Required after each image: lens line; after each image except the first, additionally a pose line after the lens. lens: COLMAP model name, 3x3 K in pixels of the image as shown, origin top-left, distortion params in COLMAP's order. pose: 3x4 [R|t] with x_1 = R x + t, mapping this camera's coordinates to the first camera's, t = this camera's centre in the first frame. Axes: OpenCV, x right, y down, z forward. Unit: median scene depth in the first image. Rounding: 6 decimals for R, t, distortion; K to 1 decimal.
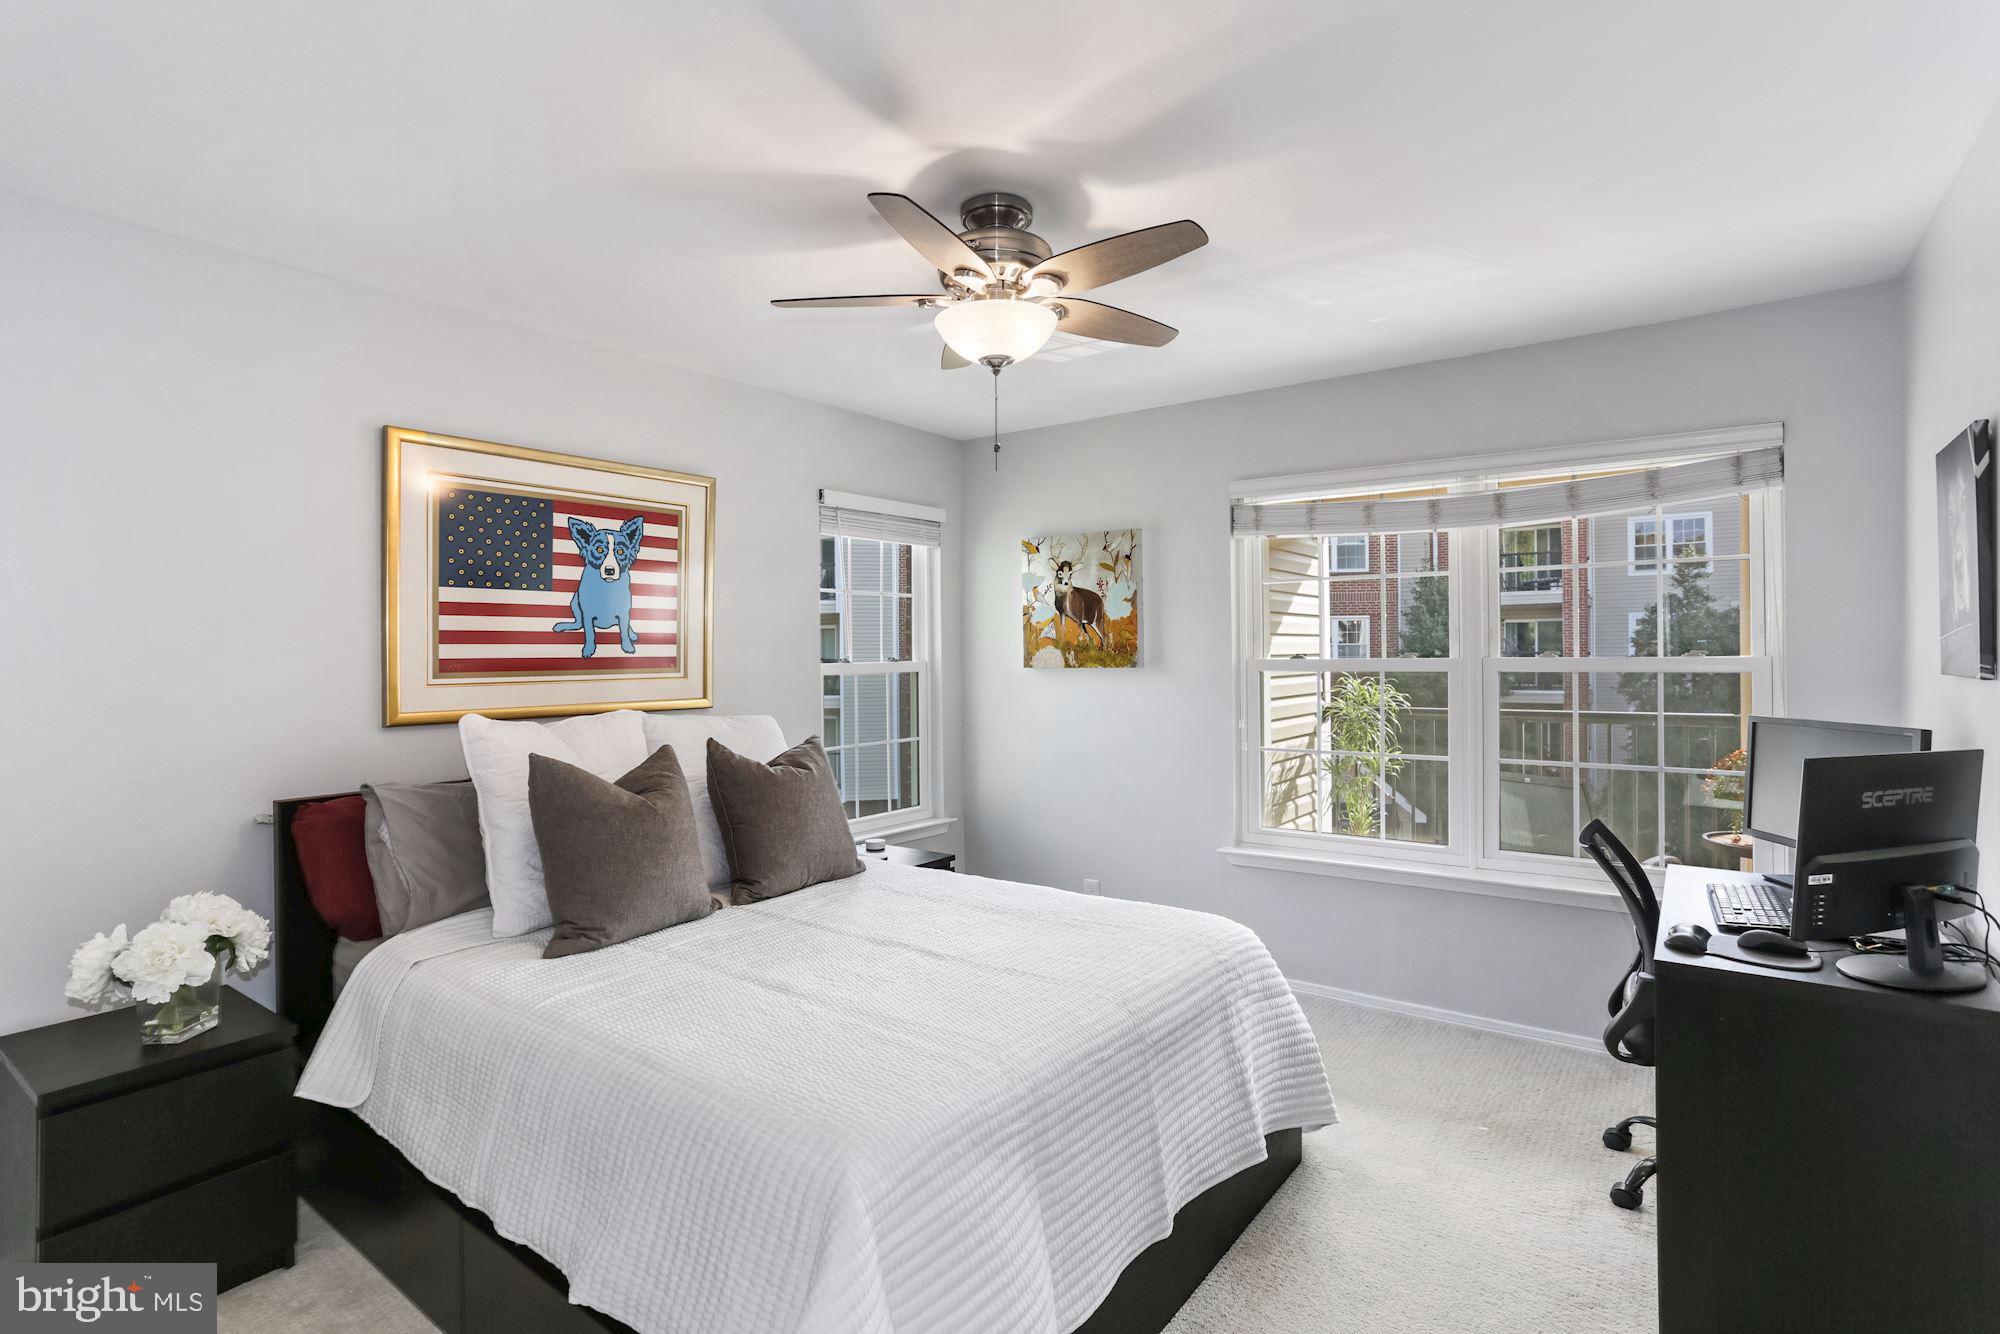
lens RADIAL K [[973.7, 0, 996.8], [0, 973.7, 648.7], [0, 0, 1]] dist [-0.047883, 0.029404]
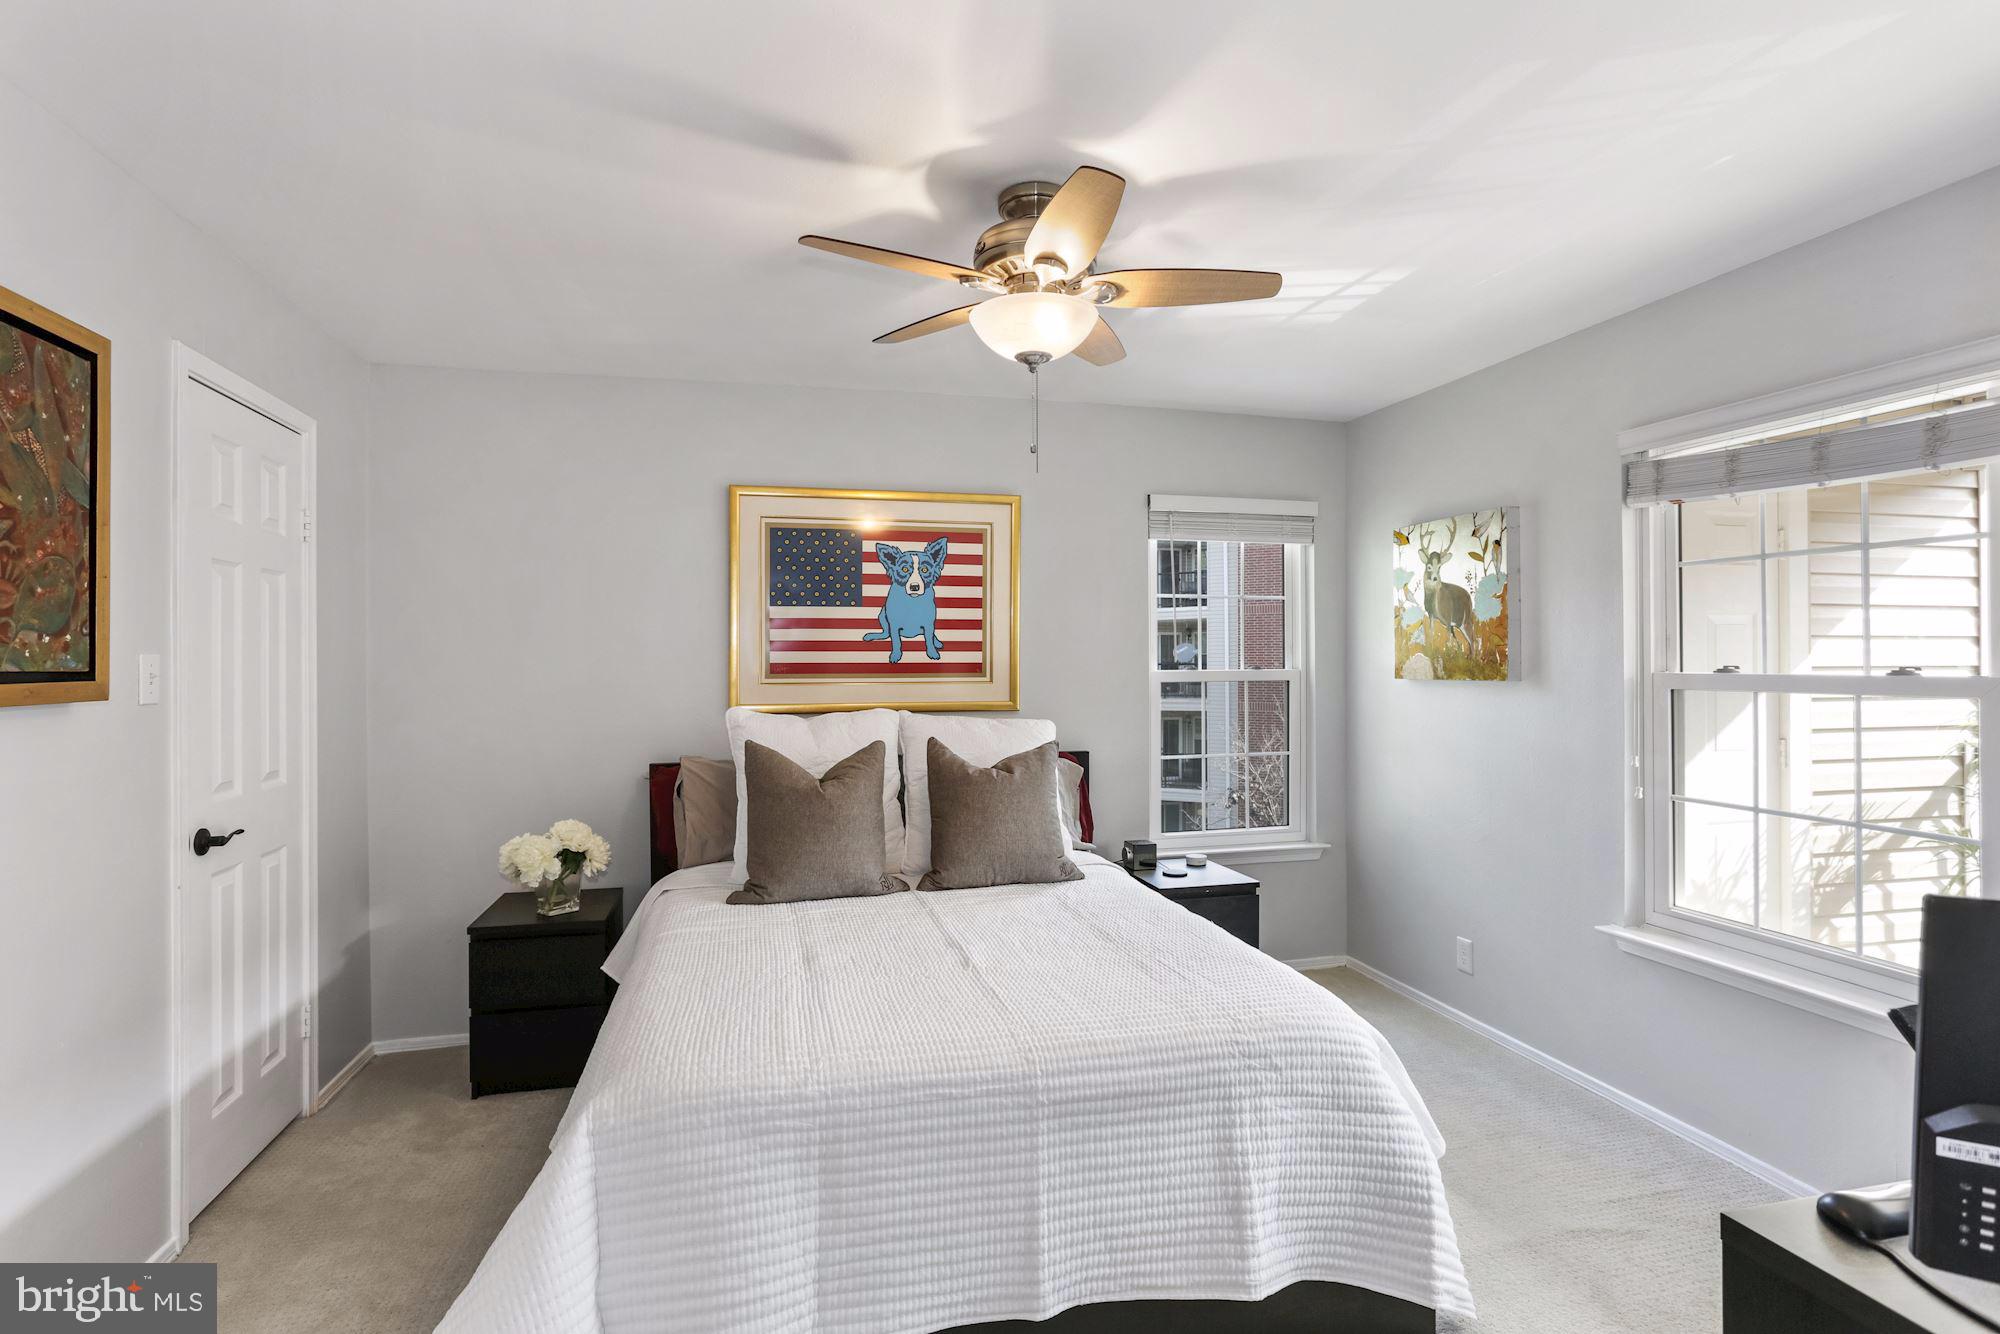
lens RADIAL K [[973.7, 0, 985.9], [0, 973.7, 655.5], [0, 0, 1]] dist [-0.047883, 0.029404]
pose [[0.777232, 0.004625, -0.629198, 0.417047], [-0.003149, 0.999989, 0.003461, -0.004218], [0.629207, -0.000709, 0.777238, 0.166910]]
